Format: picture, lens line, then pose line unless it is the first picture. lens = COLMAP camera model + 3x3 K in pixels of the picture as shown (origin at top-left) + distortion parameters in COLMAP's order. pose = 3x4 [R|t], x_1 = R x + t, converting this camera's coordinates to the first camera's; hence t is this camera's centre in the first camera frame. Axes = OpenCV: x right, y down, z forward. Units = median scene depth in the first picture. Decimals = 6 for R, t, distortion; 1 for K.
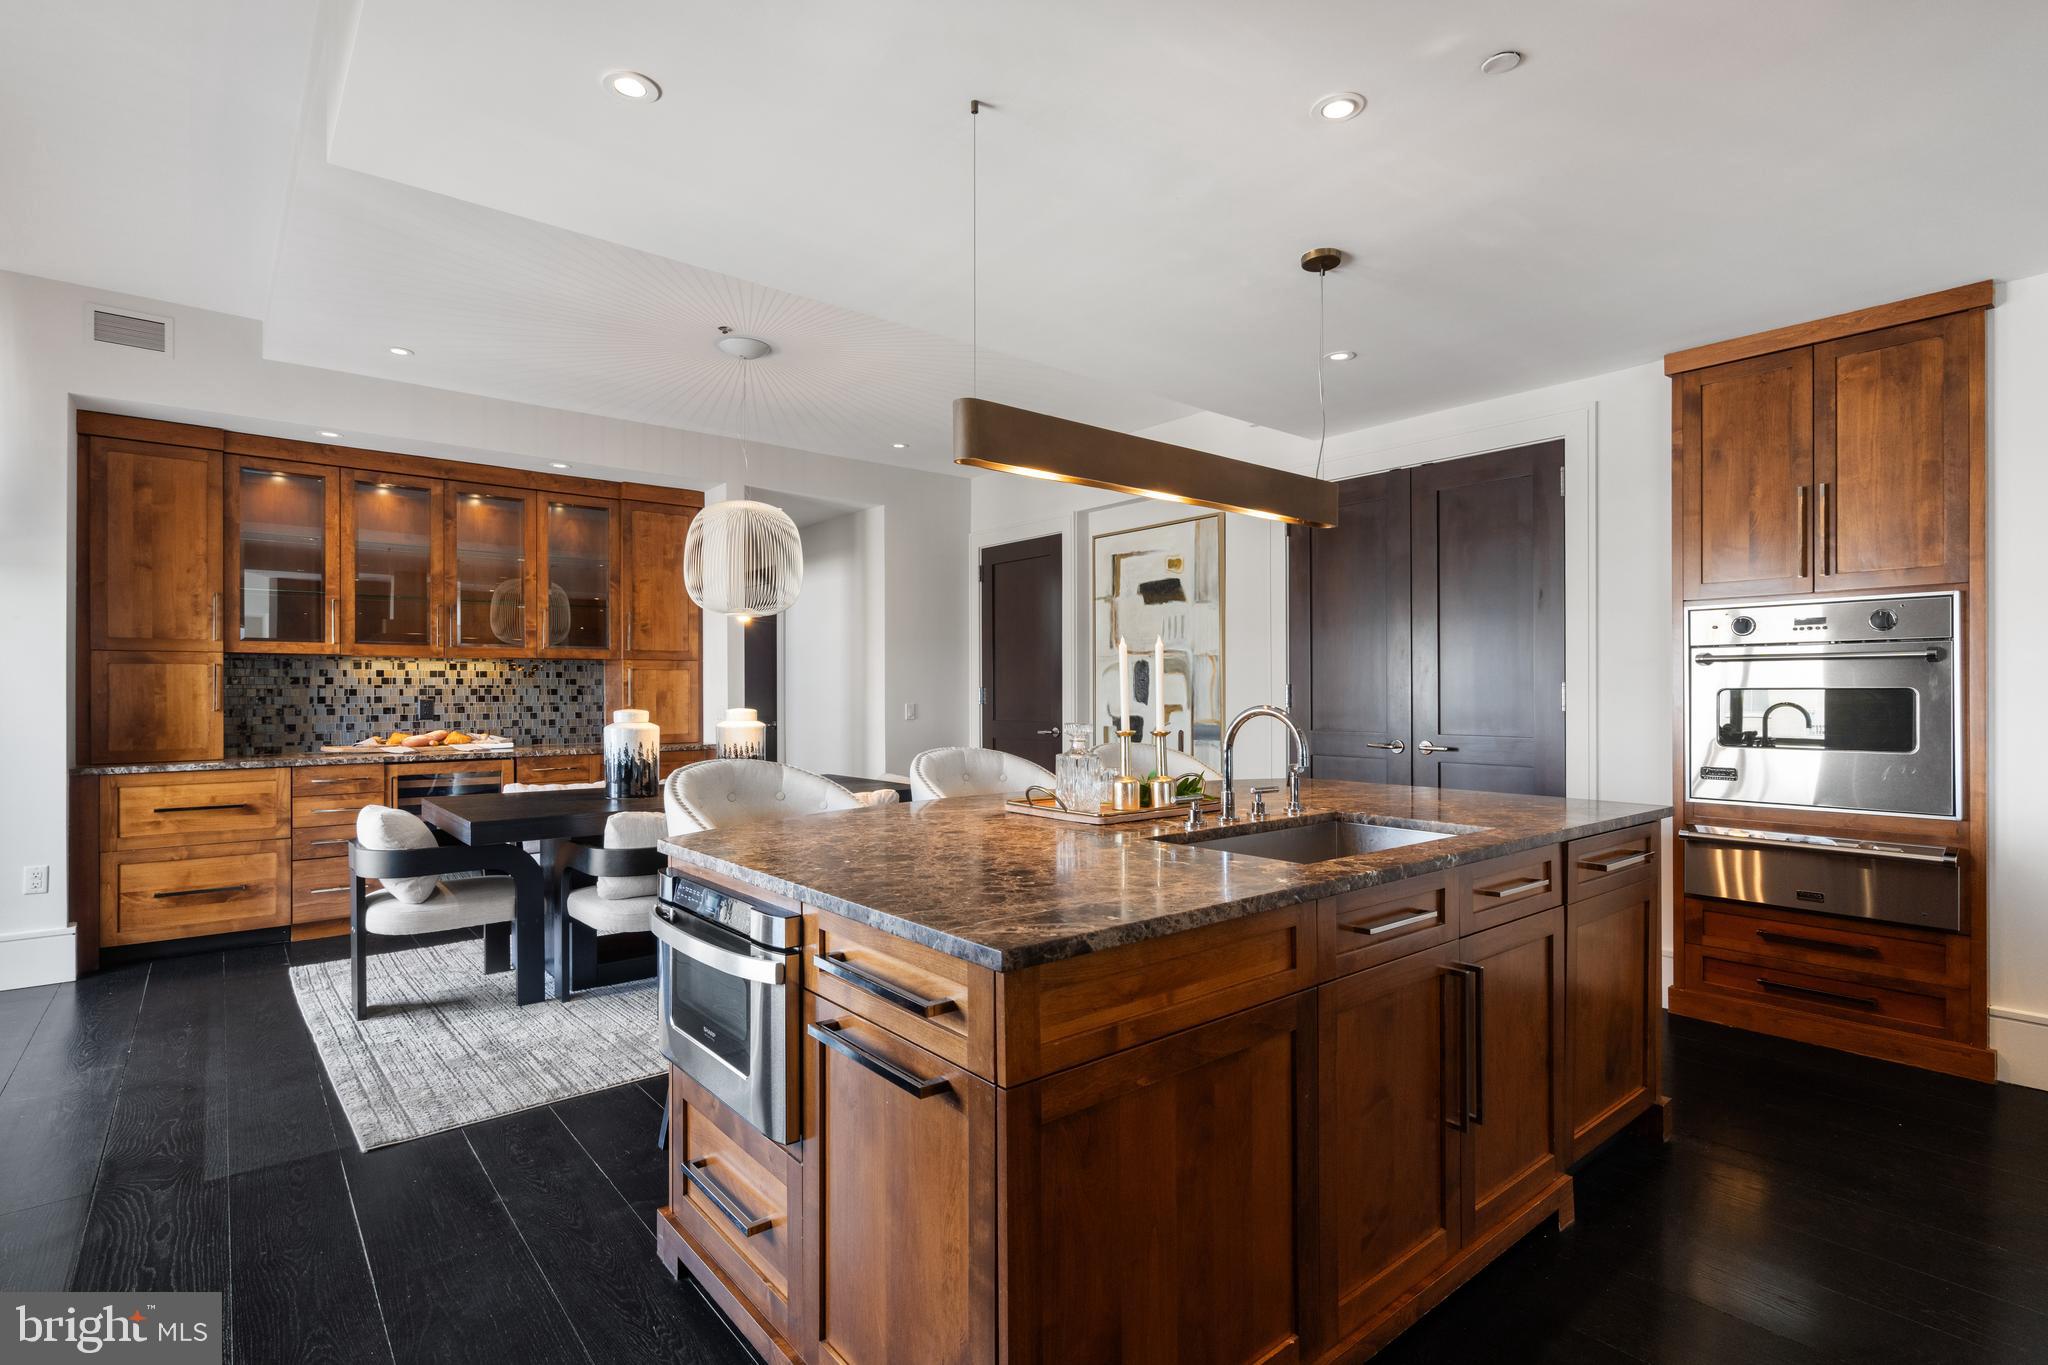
lens RADIAL K [[980.7, 0, 1028.4], [0, 980.7, 689.9], [0, 0, 1]] dist [0.000578, 0.000586]
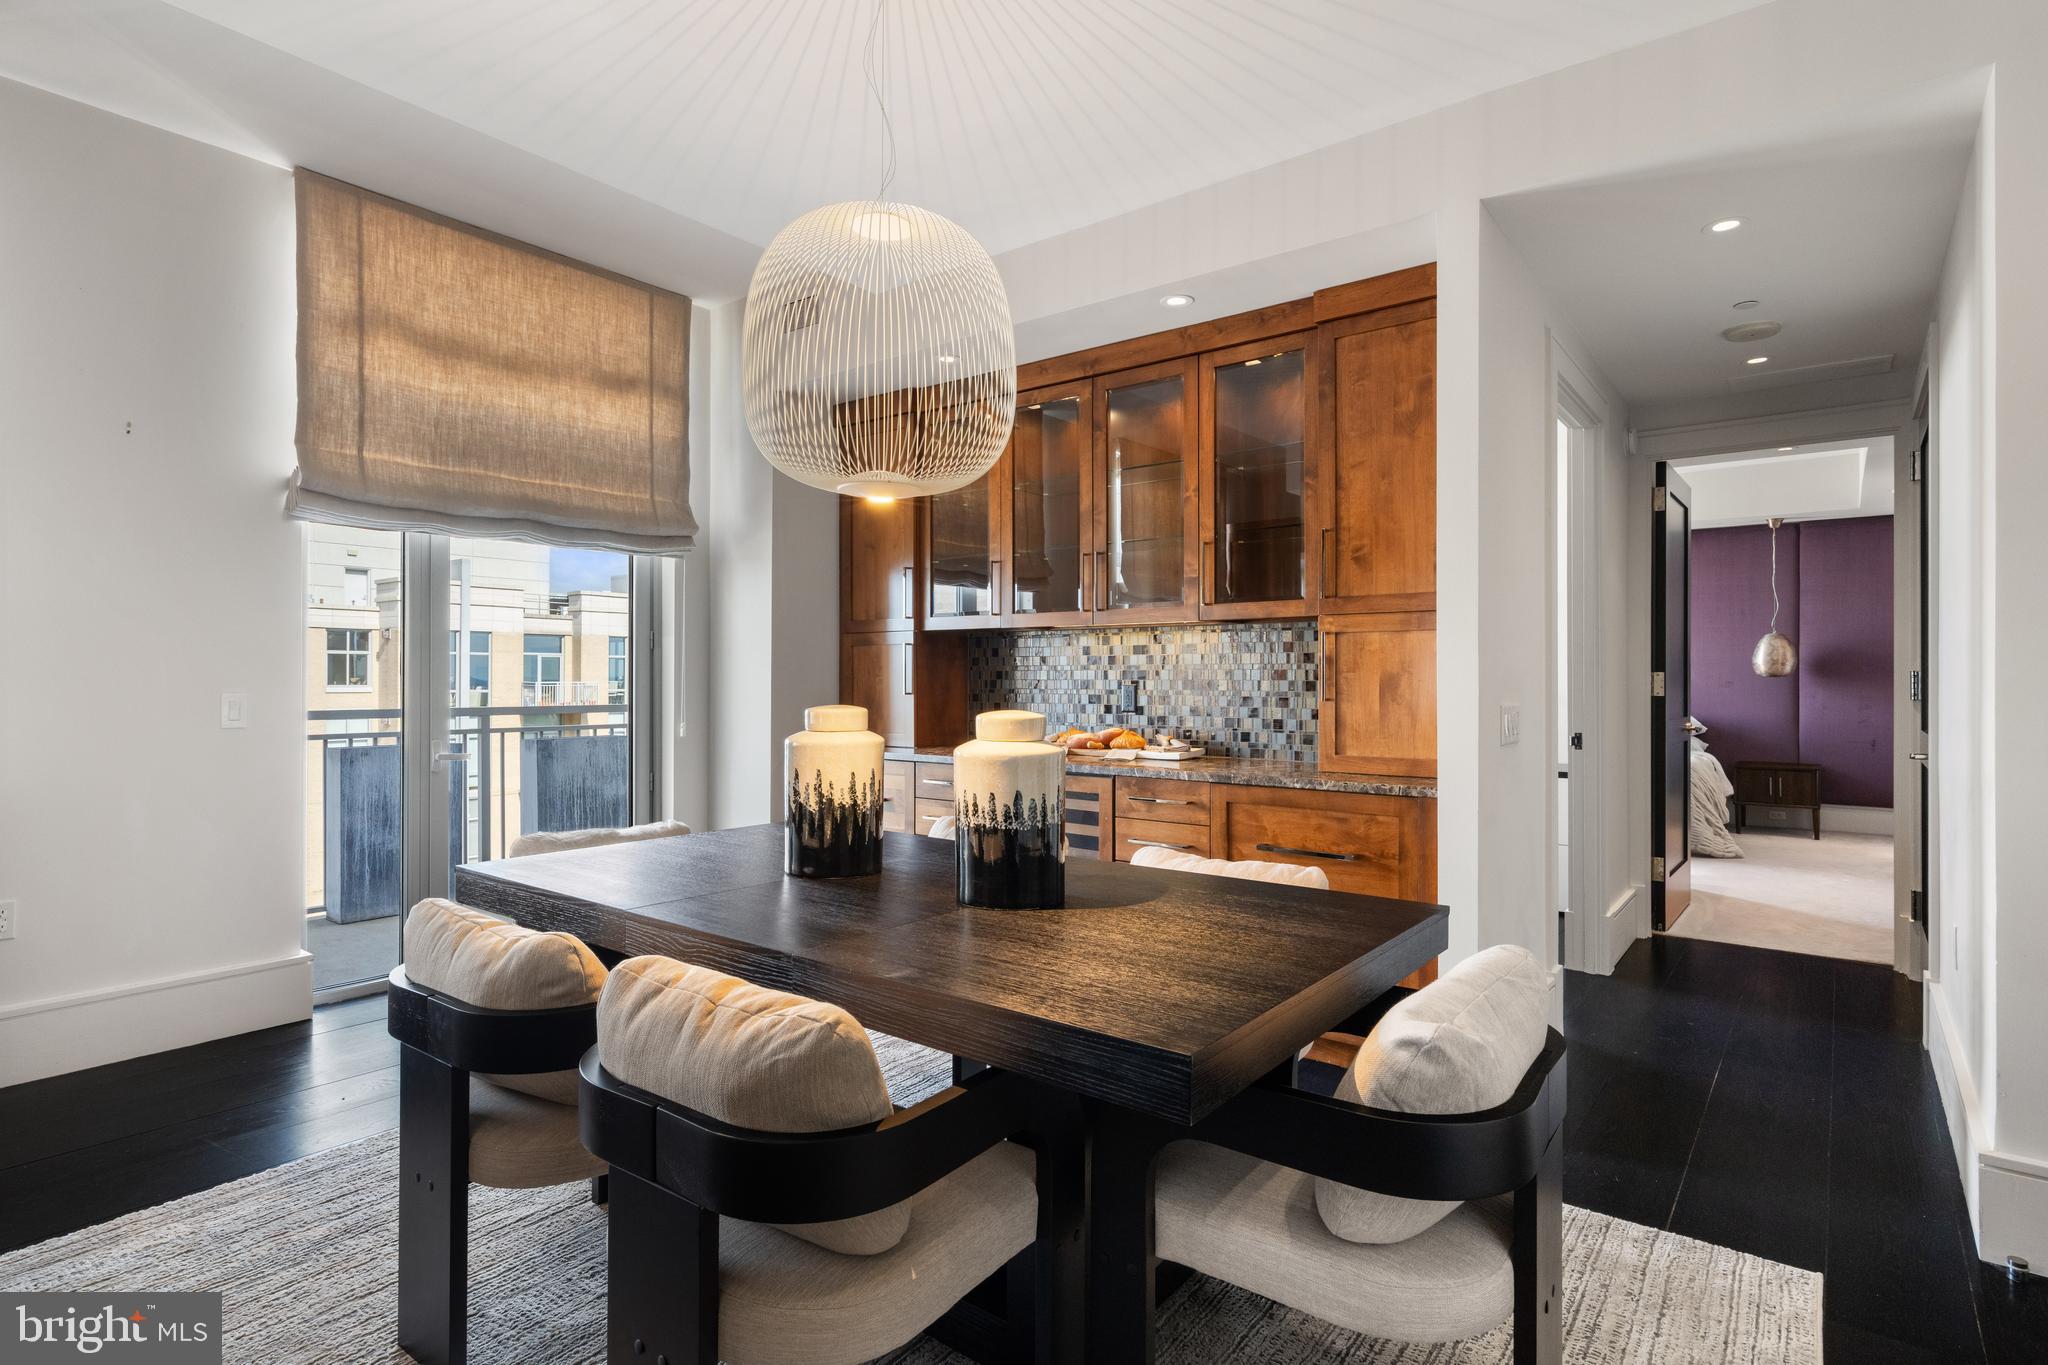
lens RADIAL K [[1038.1, 0, 1026.5], [0, 1038.1, 676.8], [0, 0, 1]] dist [0.007702, 0.001057]
pose [[0.209130, 0.001612, -0.977887, 0.150517], [-0.000352, 0.999999, 0.001573, 0.002981], [0.977888, 0.000016, 0.209130, 0.893552]]
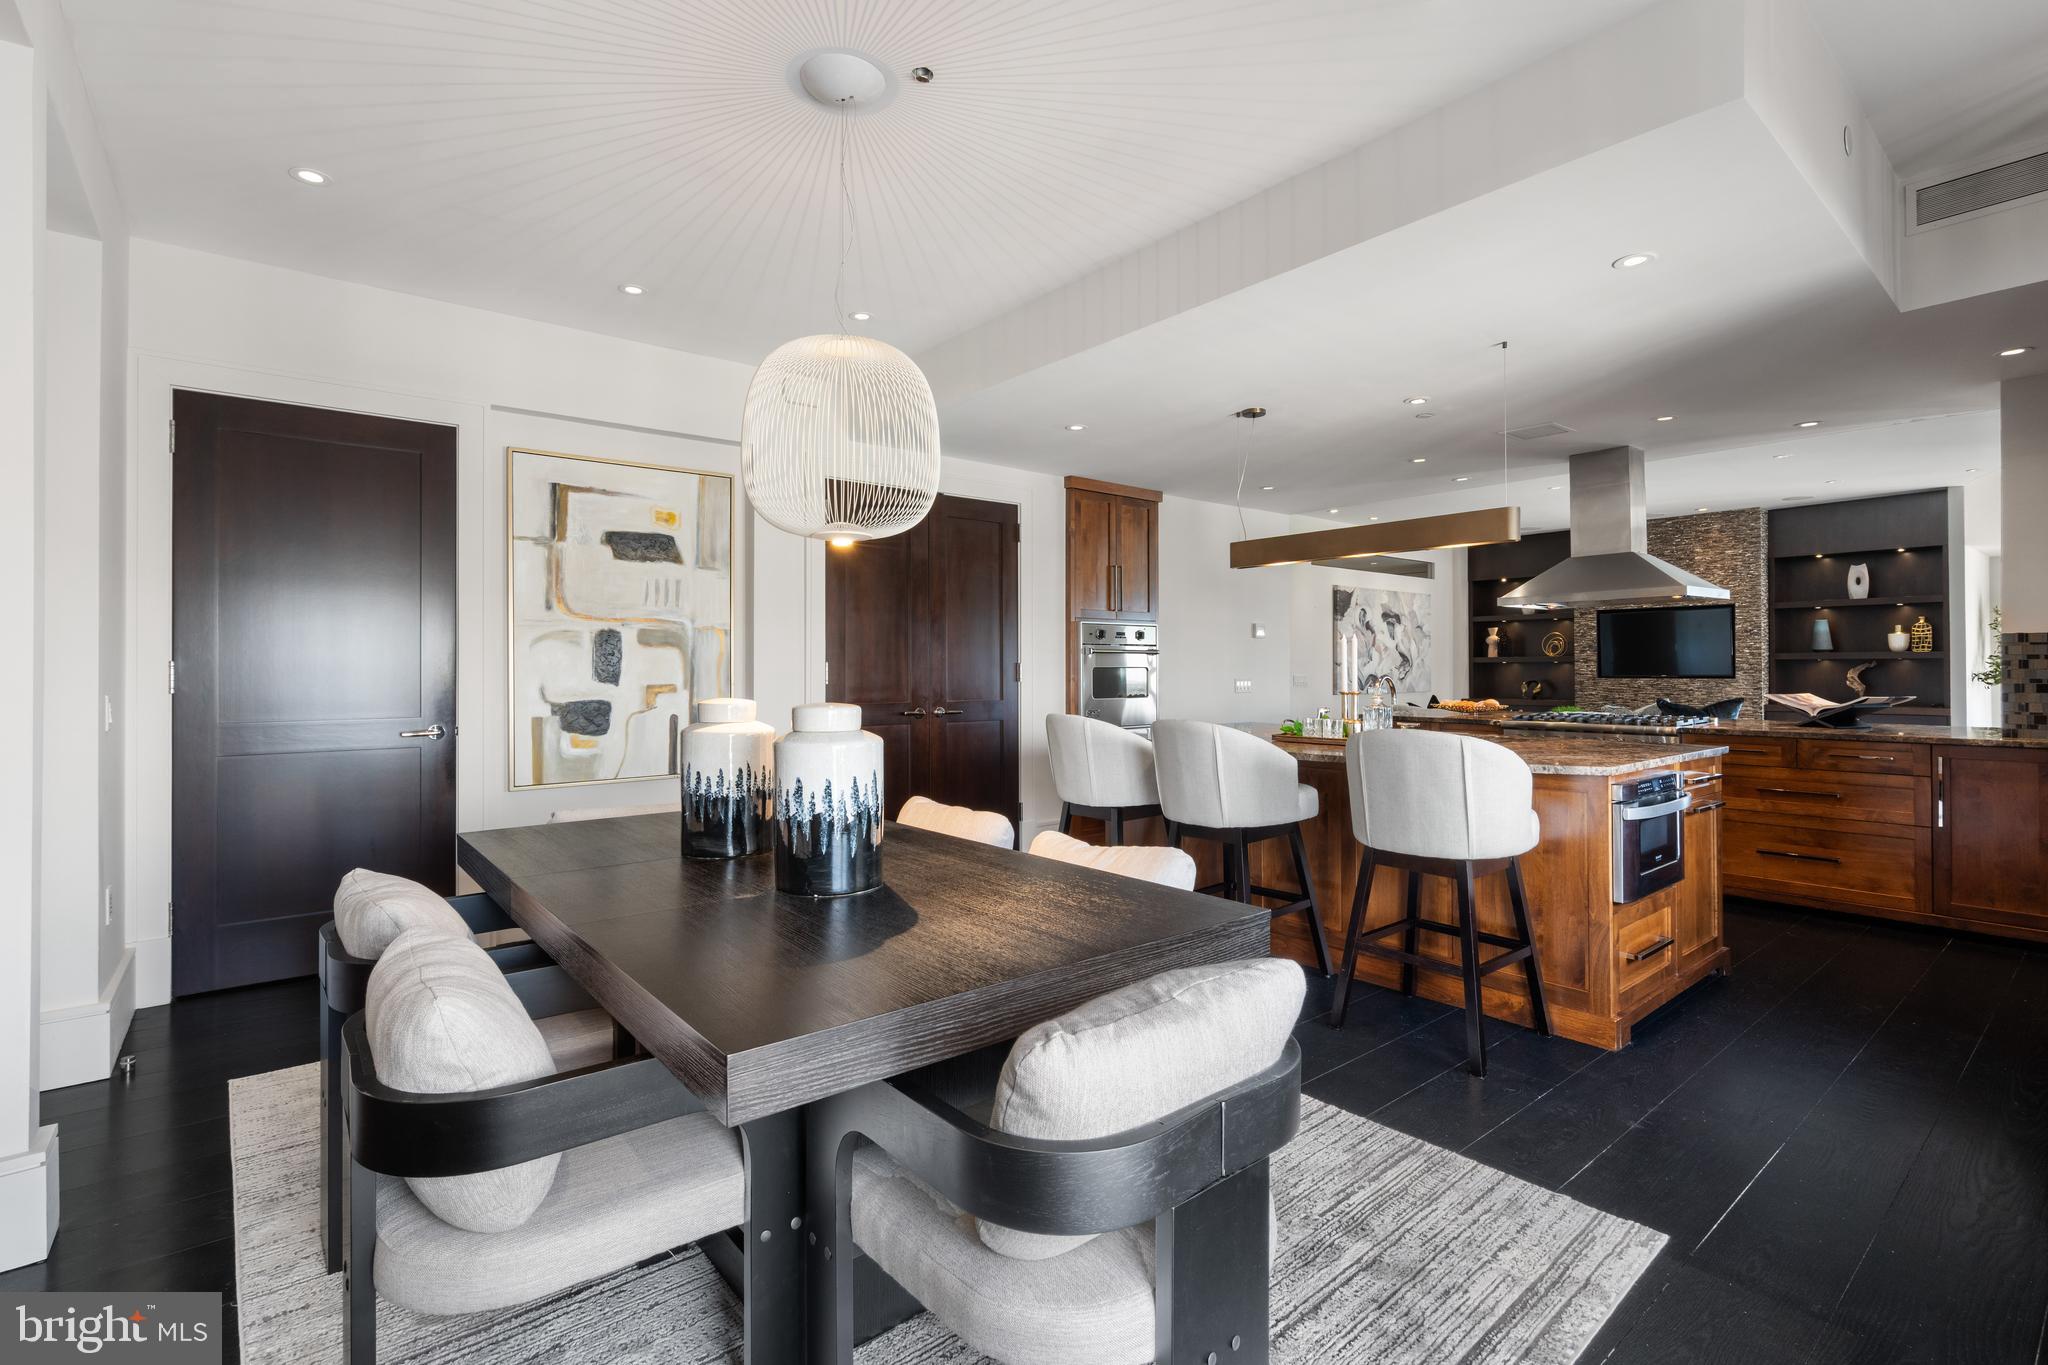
lens RADIAL K [[946.9, 0, 1027.1], [0, 946.9, 659.6], [0, 0, 1]] dist [0.000985, -0.000423]
pose [[0.006708, 0.011834, 0.999907, -0.795571], [-0.000387, 0.999930, -0.011831, 0.003456], [-0.999977, -0.000308, 0.006712, 0.825911]]
